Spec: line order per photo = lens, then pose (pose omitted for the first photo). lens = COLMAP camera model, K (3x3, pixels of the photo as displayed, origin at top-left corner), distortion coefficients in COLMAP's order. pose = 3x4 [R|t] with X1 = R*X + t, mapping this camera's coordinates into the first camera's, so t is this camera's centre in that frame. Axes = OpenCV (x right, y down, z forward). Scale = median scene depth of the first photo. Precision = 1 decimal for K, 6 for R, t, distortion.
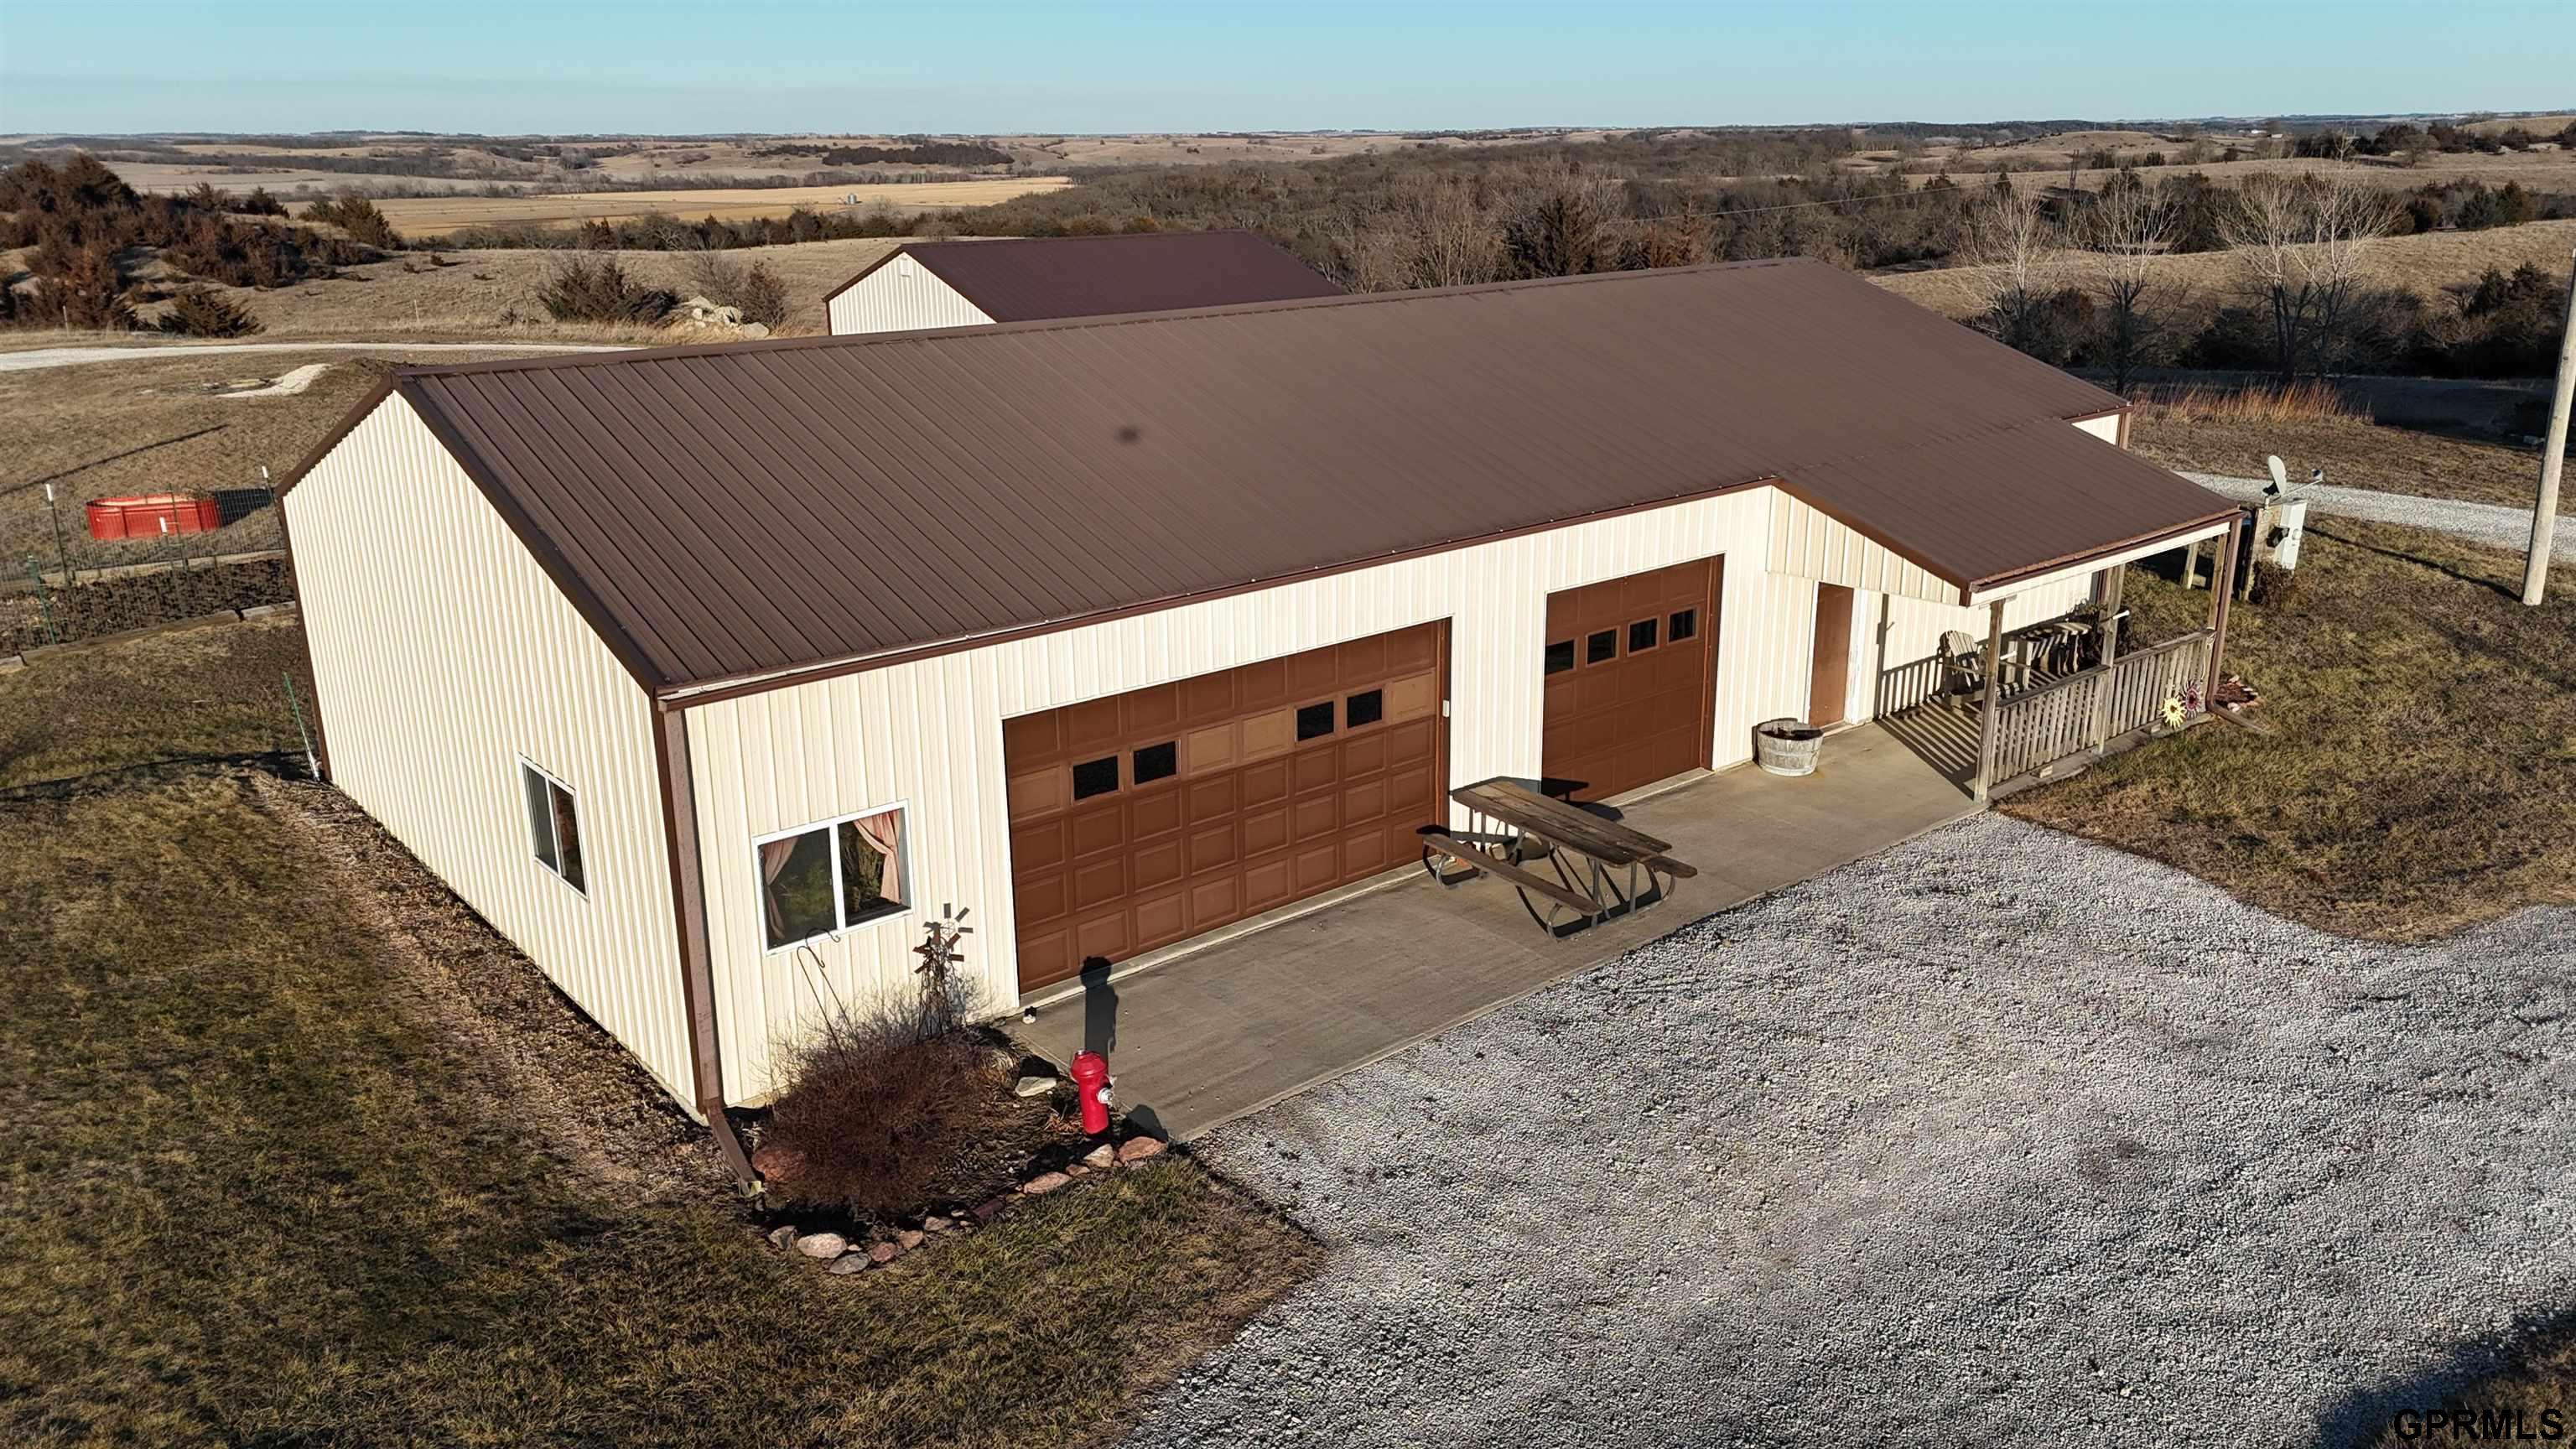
lens RADIAL K [[1844.0, 0, 1288.0], [0, 1844.0, 724.5], [0, 0, 1]] dist [0.095471, -0.084591]
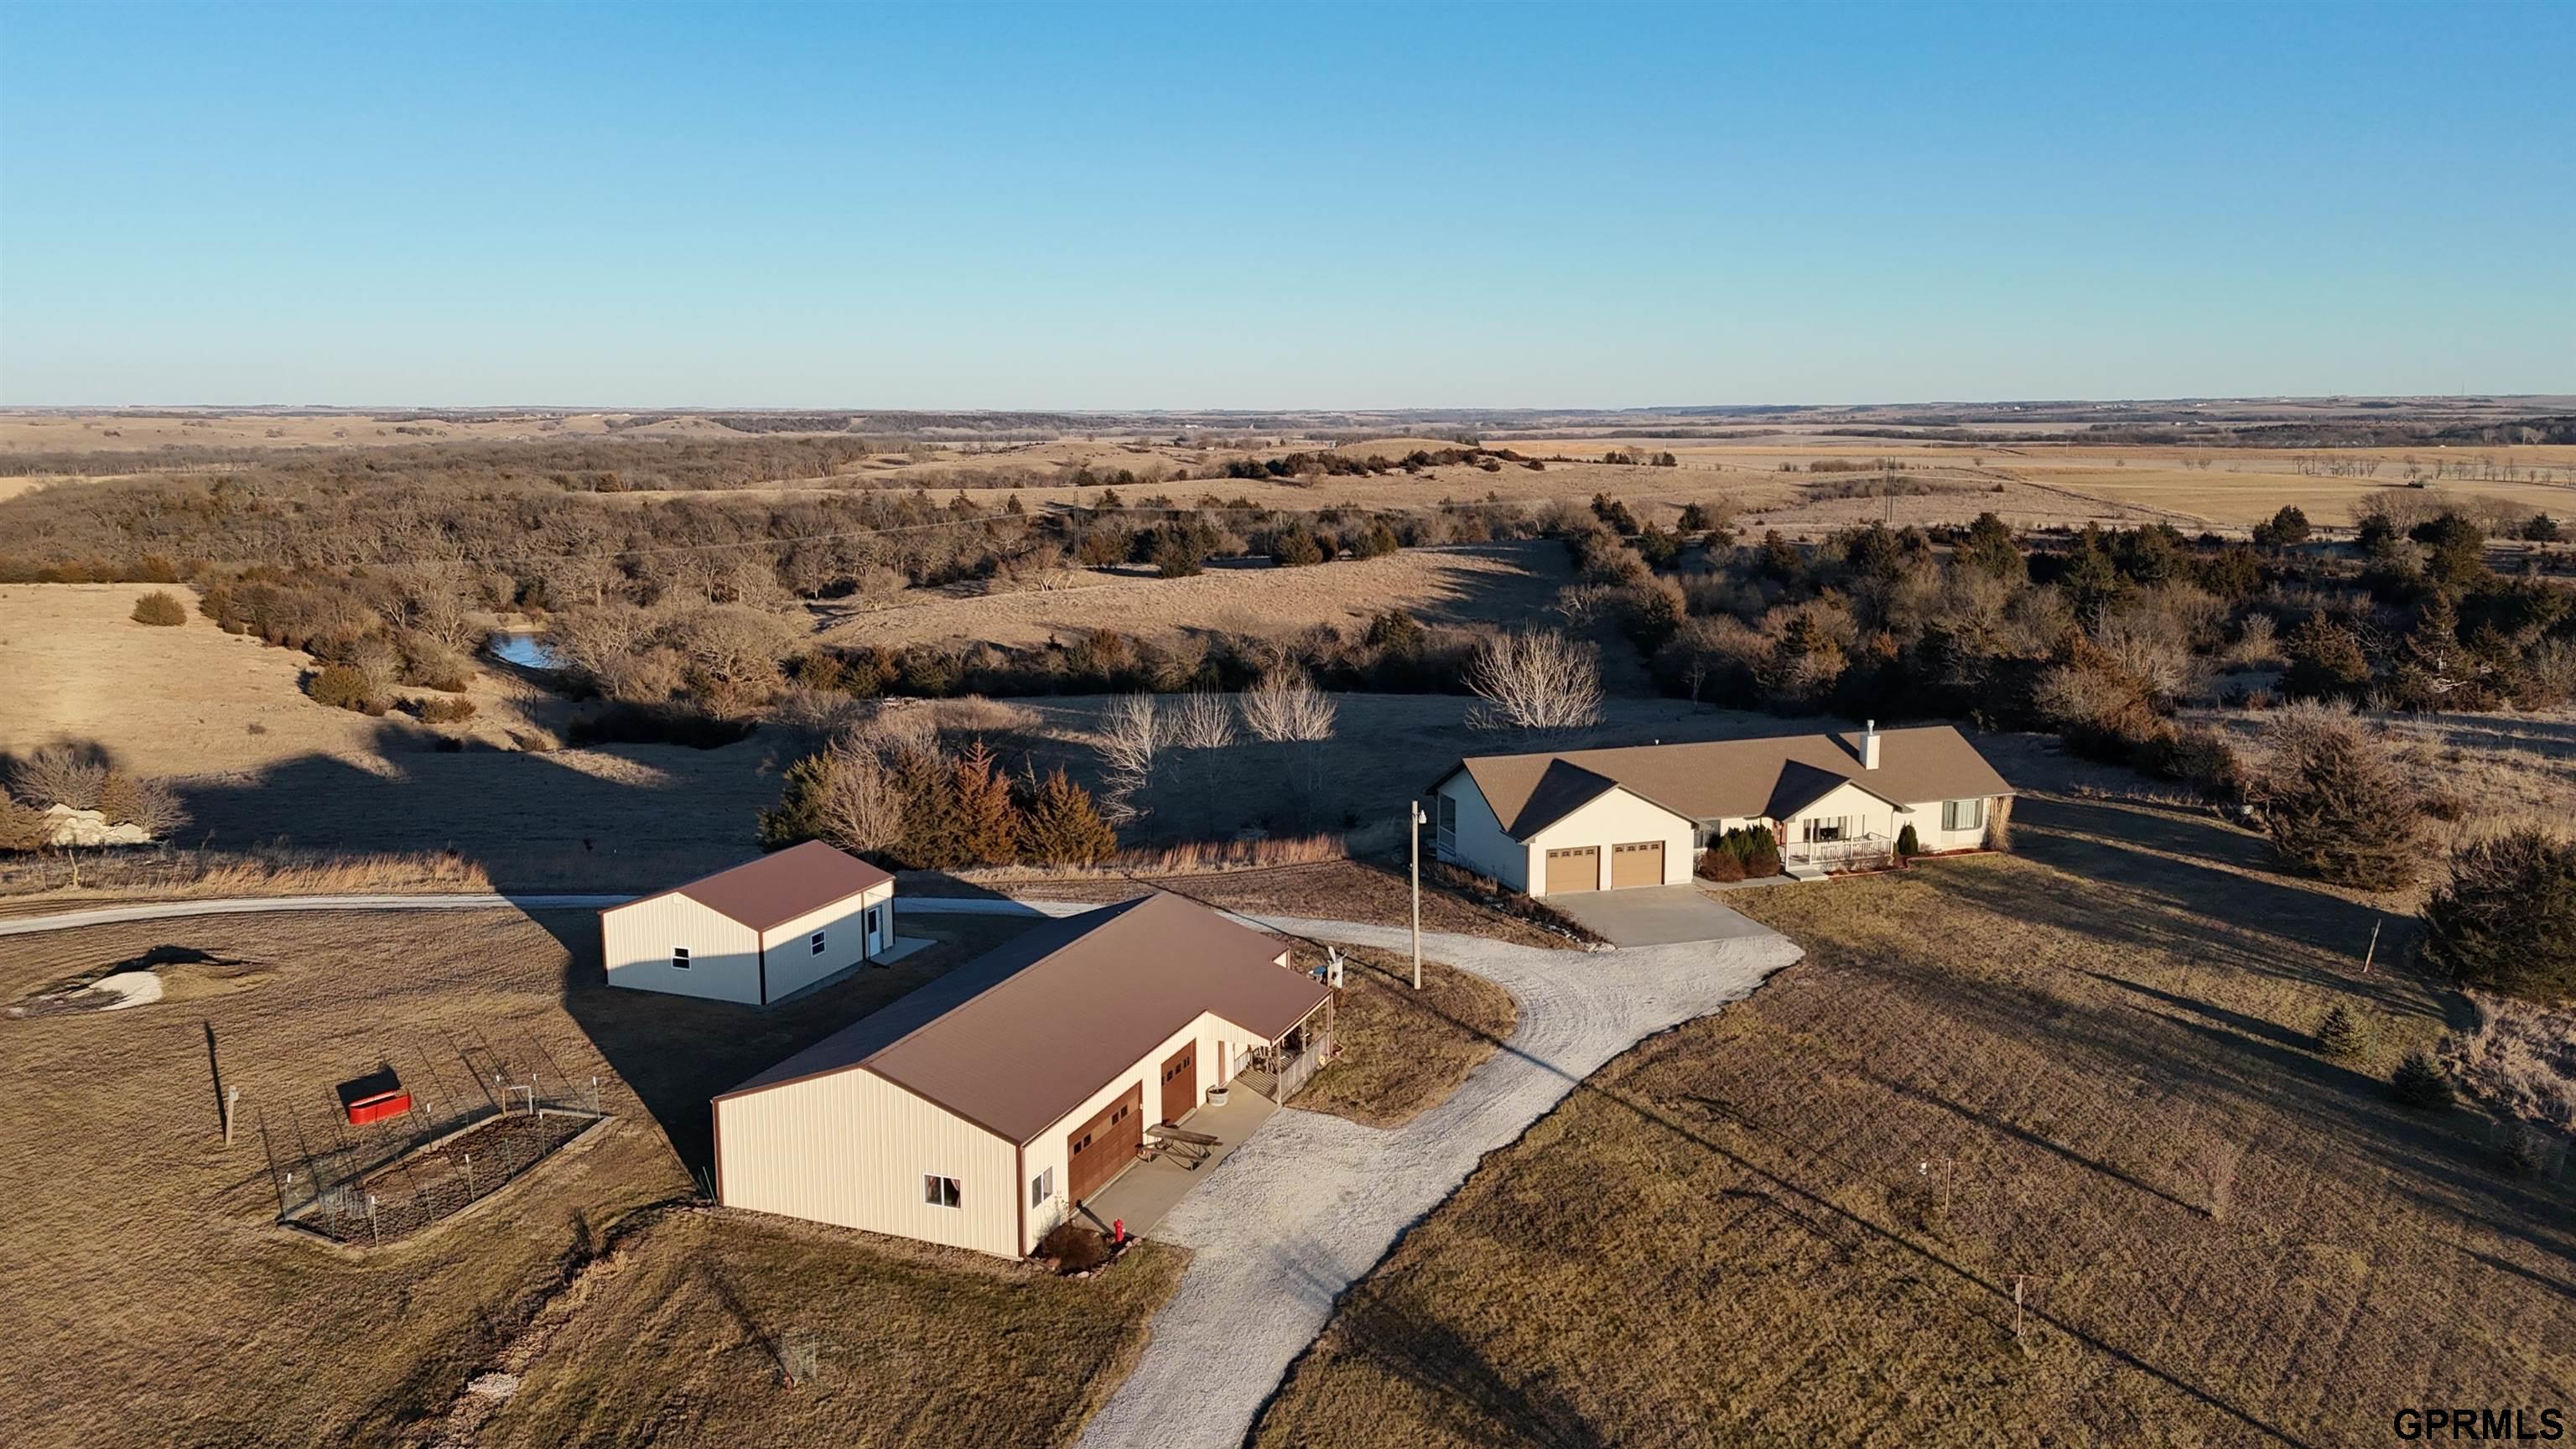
lens RADIAL K [[1844.0, 0, 1288.0], [0, 1844.0, 724.5], [0, 0, 1]] dist [0.095471, -0.084591]
pose [[0.873759, -0.071593, 0.481062, -1.049183], [0.139839, 0.984321, -0.107502, -0.246647], [-0.465823, 0.161202, 0.870071, -1.785681]]
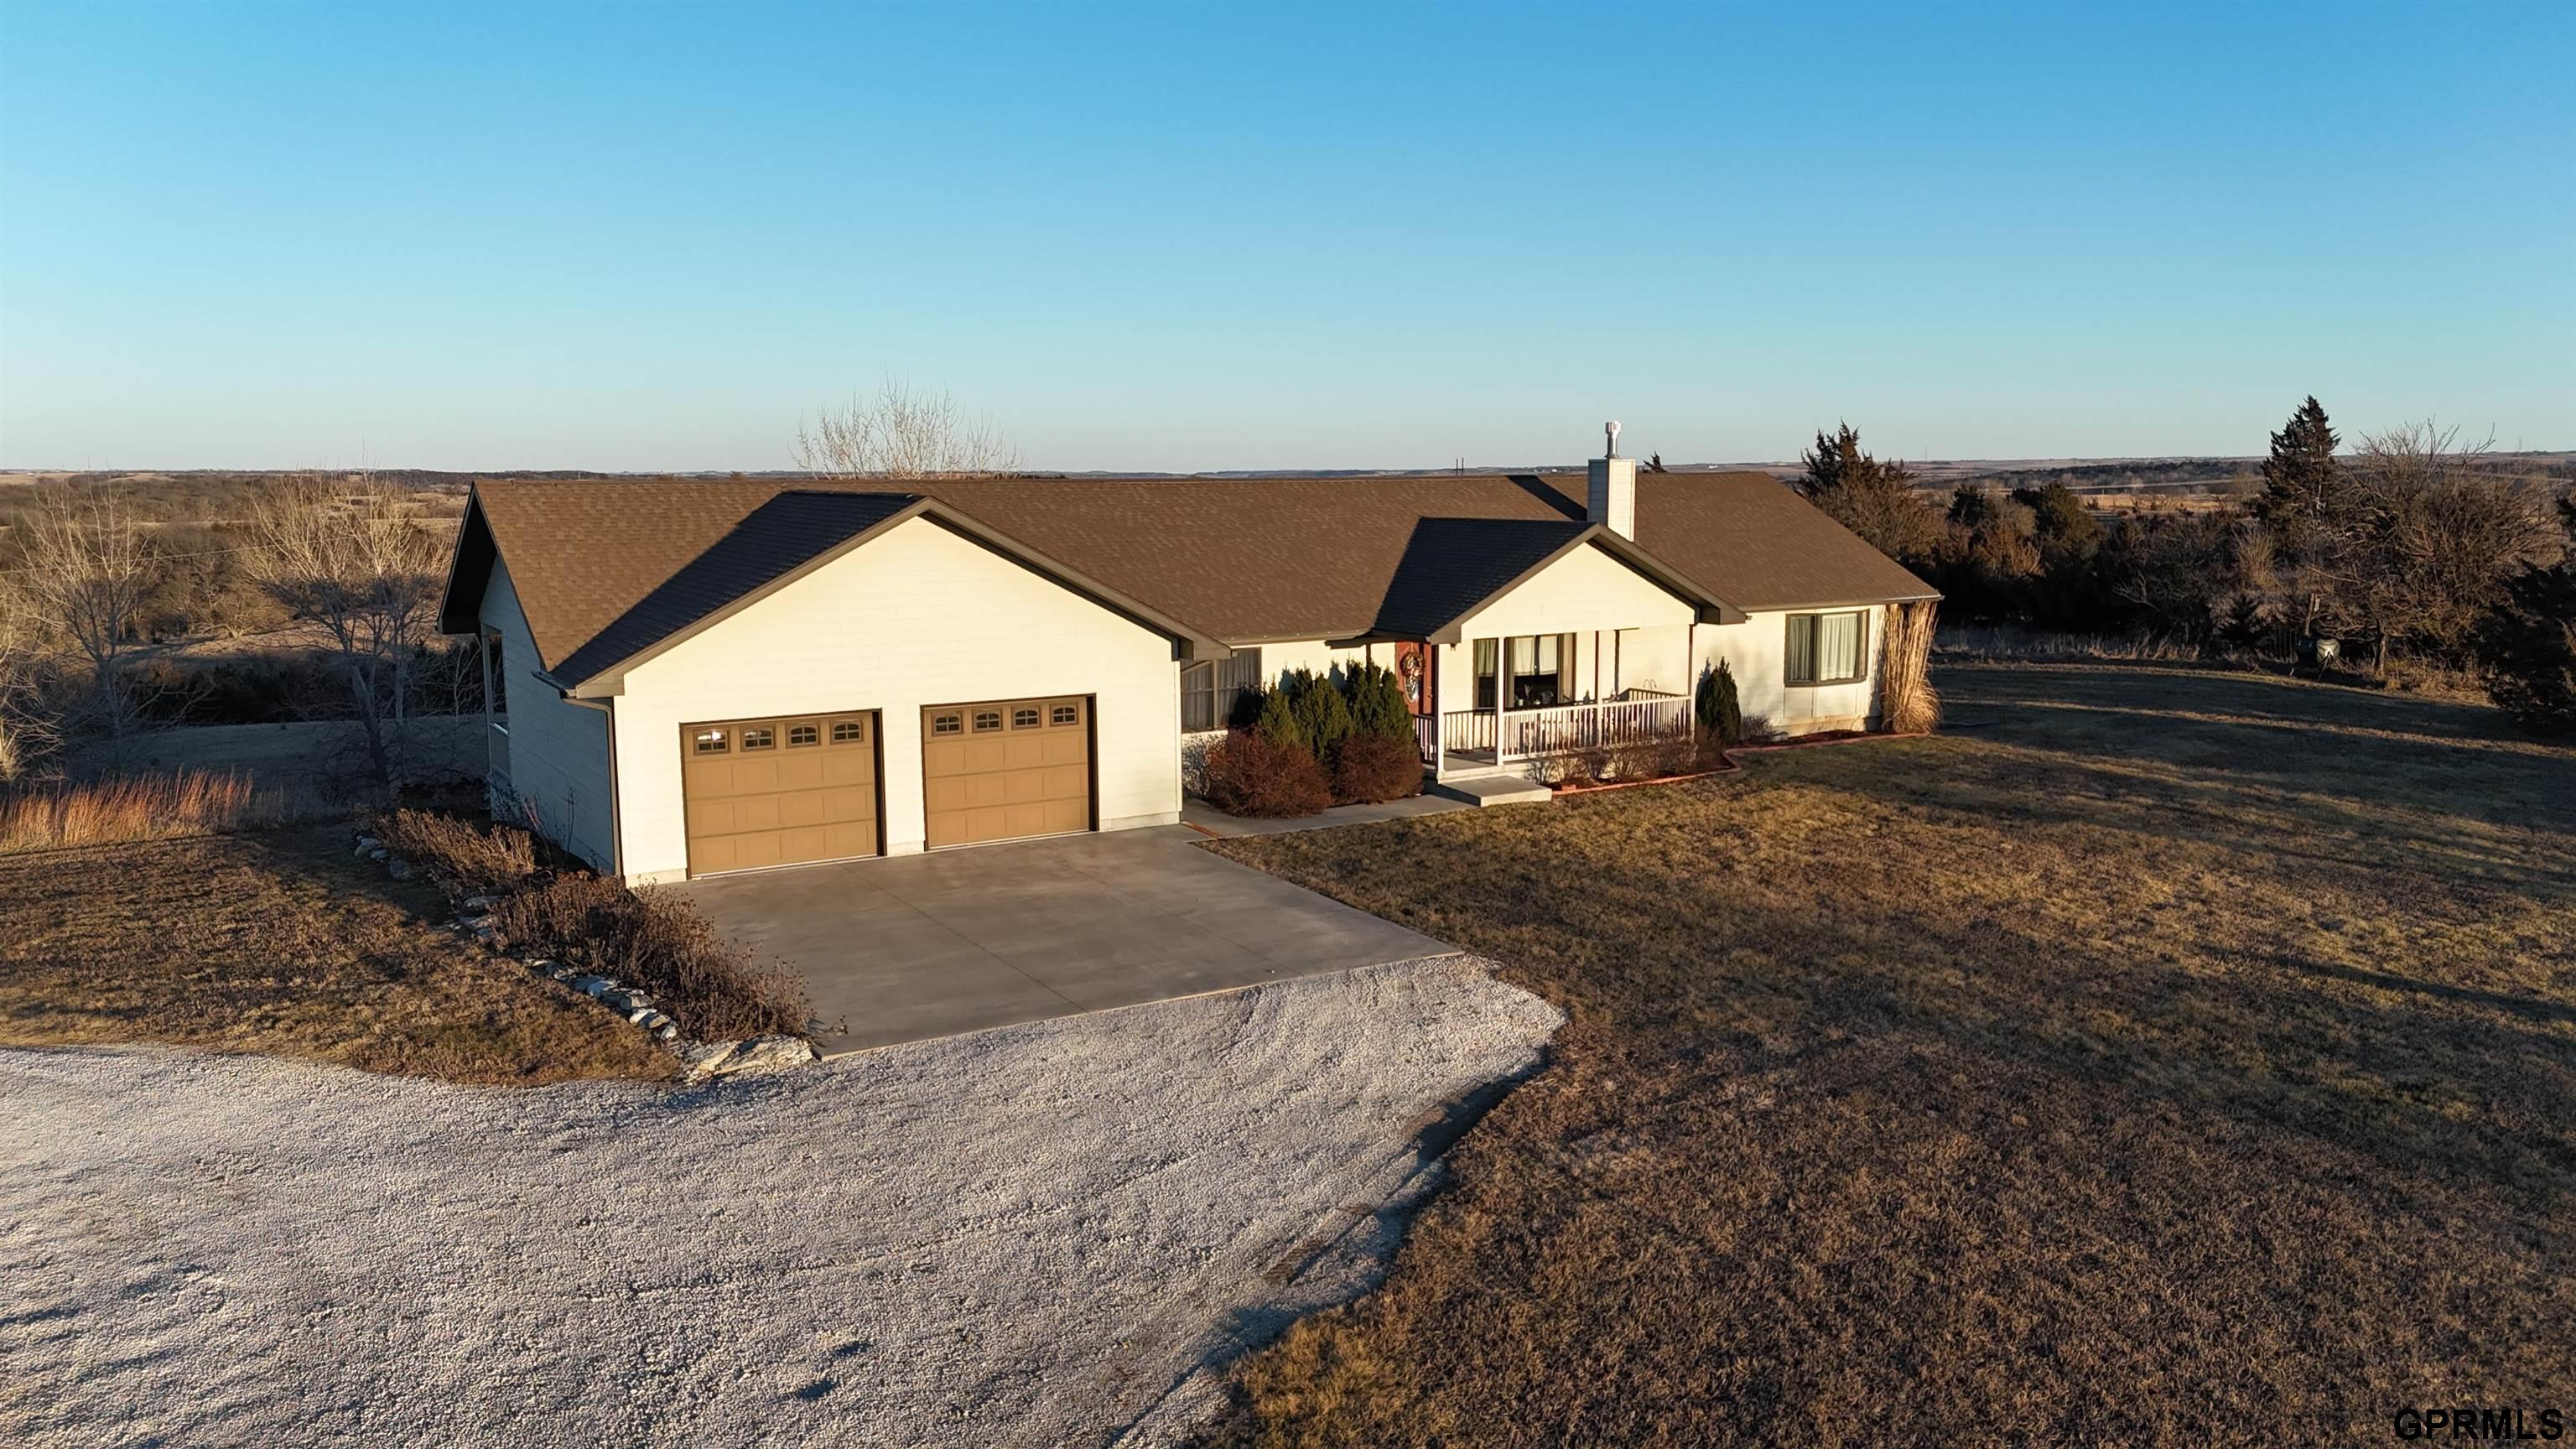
lens RADIAL K [[1844.0, 0, 1288.0], [0, 1844.0, 724.5], [0, 0, 1]] dist [0.095471, -0.084591]
pose [[0.742962, -0.082614, 0.664215, 1.031702], [0.199510, 0.974578, -0.101947, -0.120964], [-0.638907, 0.208260, 0.740557, 0.563411]]
